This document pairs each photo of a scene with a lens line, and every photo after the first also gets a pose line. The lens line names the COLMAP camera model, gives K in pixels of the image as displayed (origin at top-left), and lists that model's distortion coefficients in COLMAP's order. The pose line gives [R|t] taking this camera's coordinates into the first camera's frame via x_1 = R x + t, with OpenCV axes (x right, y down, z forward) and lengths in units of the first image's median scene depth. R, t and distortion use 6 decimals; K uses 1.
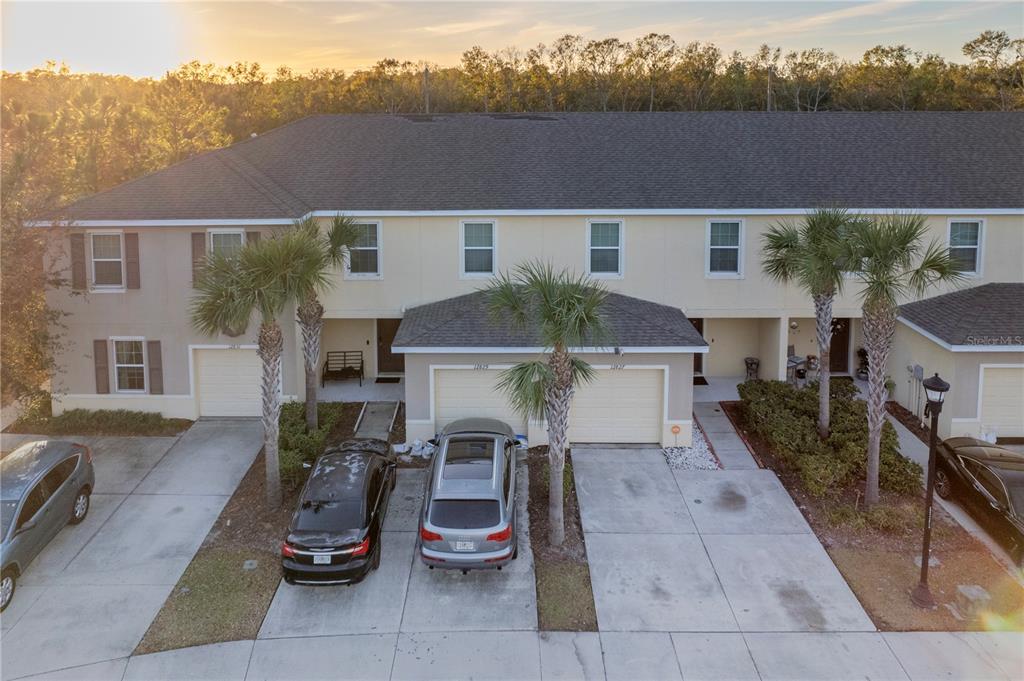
lens RADIAL K [[724.7, 0, 487.4], [0, 724.7, 141.7], [0, 0, 1]] dist [-0.033101, 0.009639]
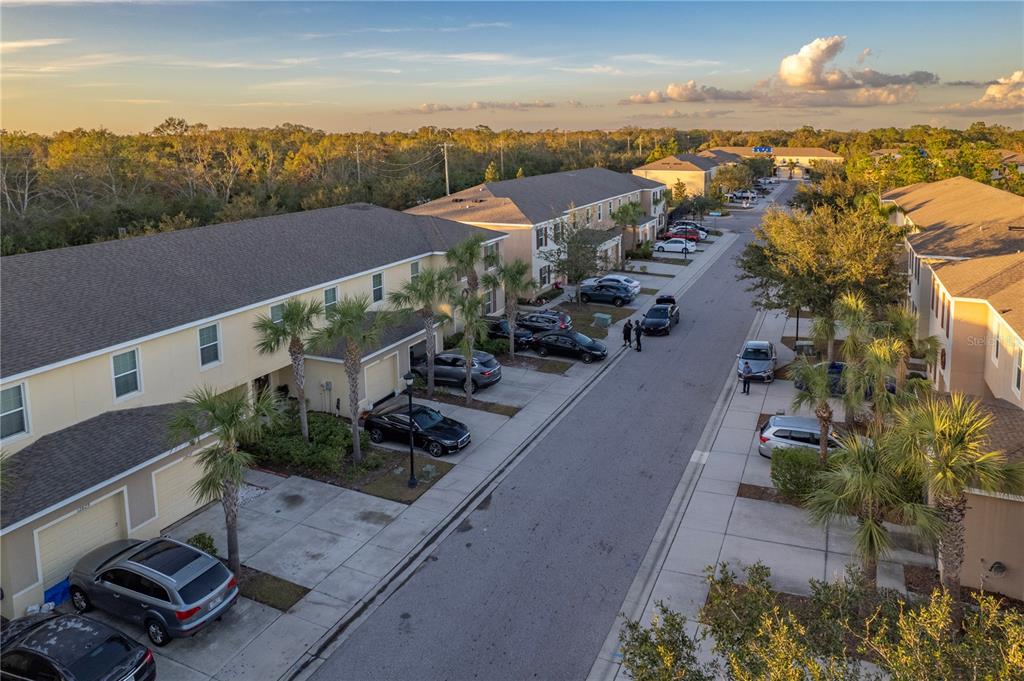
lens RADIAL K [[690.4, 0, 558.2], [0, 690.4, 220.7], [0, 0, 1]] dist [-0.047324, 0.015627]
pose [[0.359617, -0.116162, 0.925841, -0.794135], [0.081461, 0.992341, 0.092865, -0.200280], [-0.929537, 0.042025, 0.366325, -0.099887]]
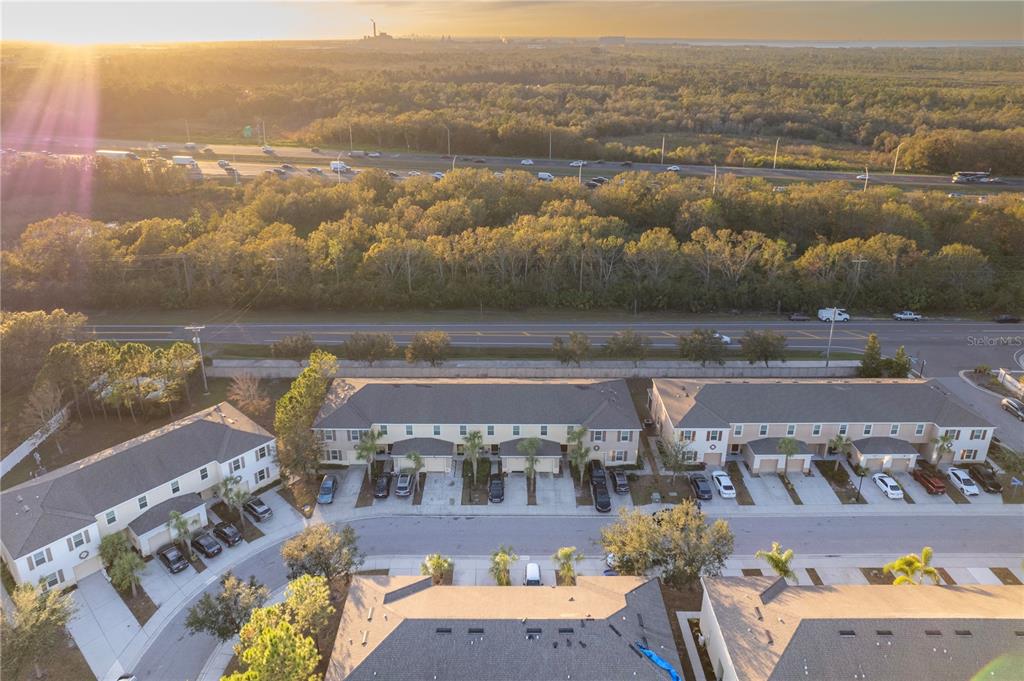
lens RADIAL K [[690.4, 0, 504.1], [0, 690.4, 262.3], [0, 0, 1]] dist [-0.047324, 0.015627]
pose [[0.999705, 0.002828, 0.024111, 0.652712], [-0.008839, 0.967422, 0.253014, -2.701432], [-0.022610, -0.253153, 0.967162, -4.002479]]
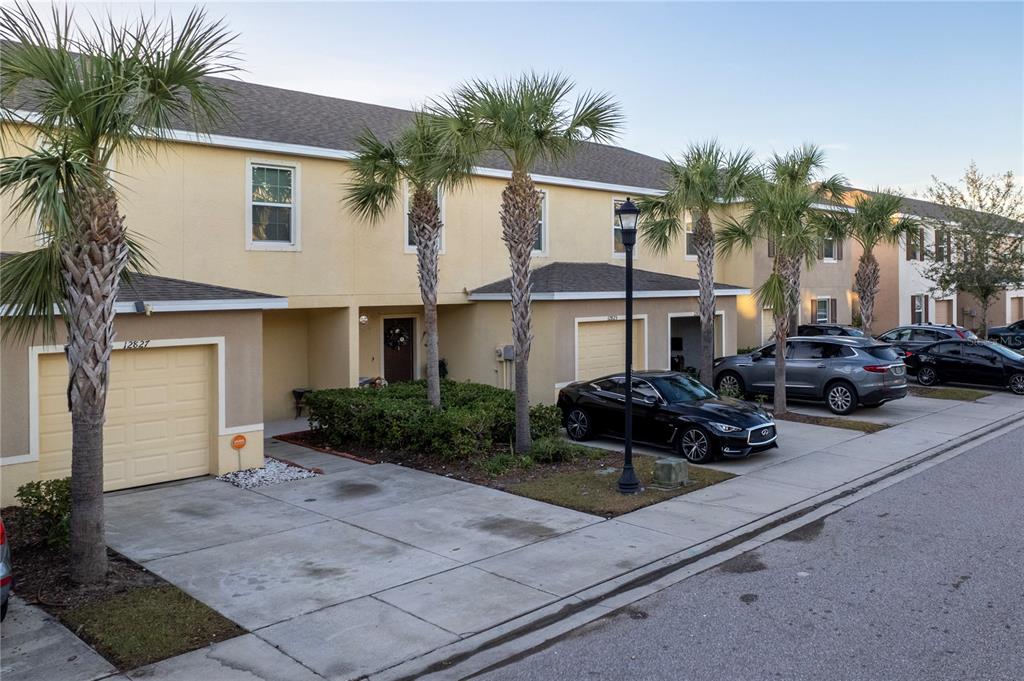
lens RADIAL K [[861.4, 0, 651.4], [0, 861.4, 283.3], [0, 0, 1]] dist [-0.039579, 0.021773]
pose [[0.618442, -0.000380, 0.785831, -0.122974], [0.066854, 0.996400, -0.052132, 0.393632], [-0.782982, 0.084776, 0.616240, 0.297923]]
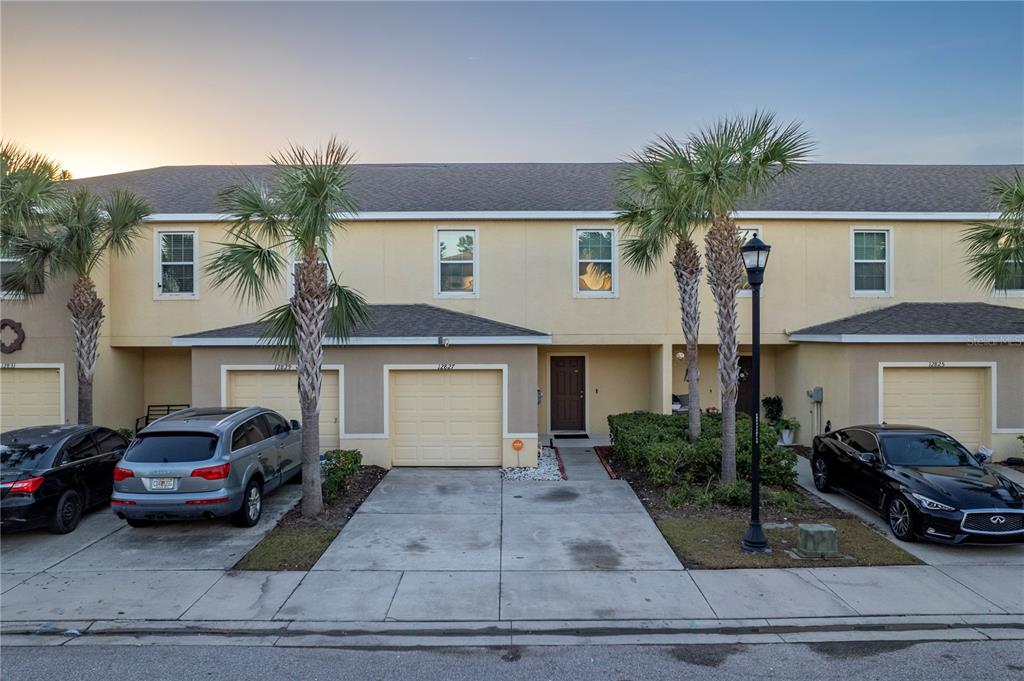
lens RADIAL K [[738.7, 0, 512.6], [0, 738.7, 328.6], [0, 0, 1]] dist [-0.040390, 0.014173]
pose [[0.999655, 0.001915, 0.026199, 0.282020], [0.000071, 0.997137, -0.075614, 0.400889], [-0.026268, 0.075590, 0.996793, 0.175952]]
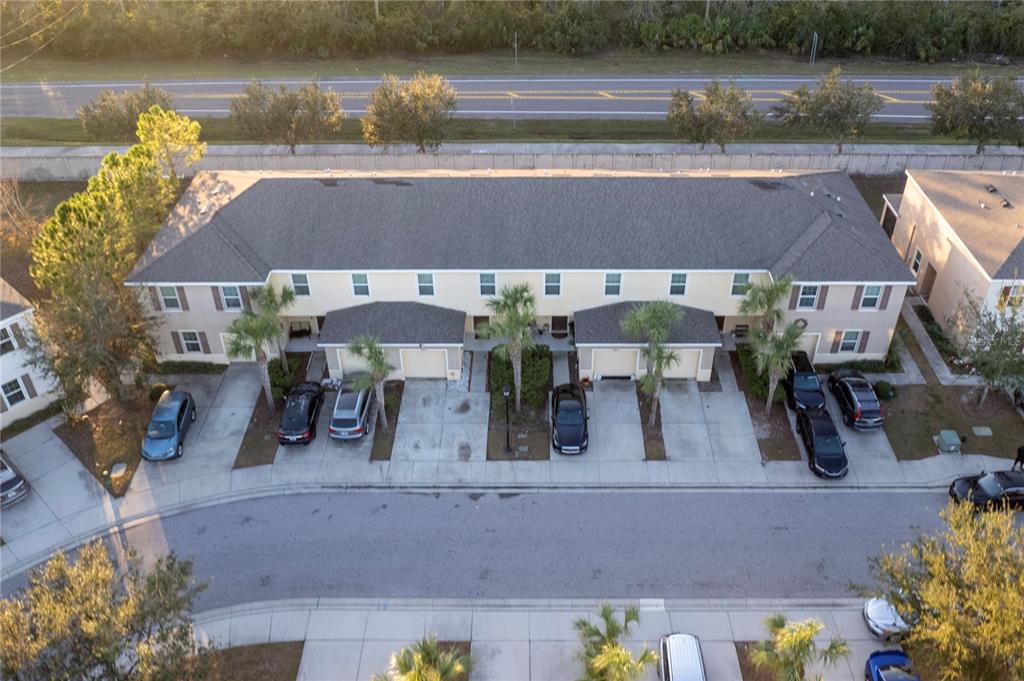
lens RADIAL K [[861.4, 0, 528.7], [0, 861.4, 336.4], [0, 0, 1]] dist [-0.039579, 0.021773]
pose [[0.999776, -0.007289, 0.019879, 0.533790], [-0.004516, 0.843874, 0.536522, -1.326319], [-0.020686, -0.536492, 0.843652, -1.386890]]
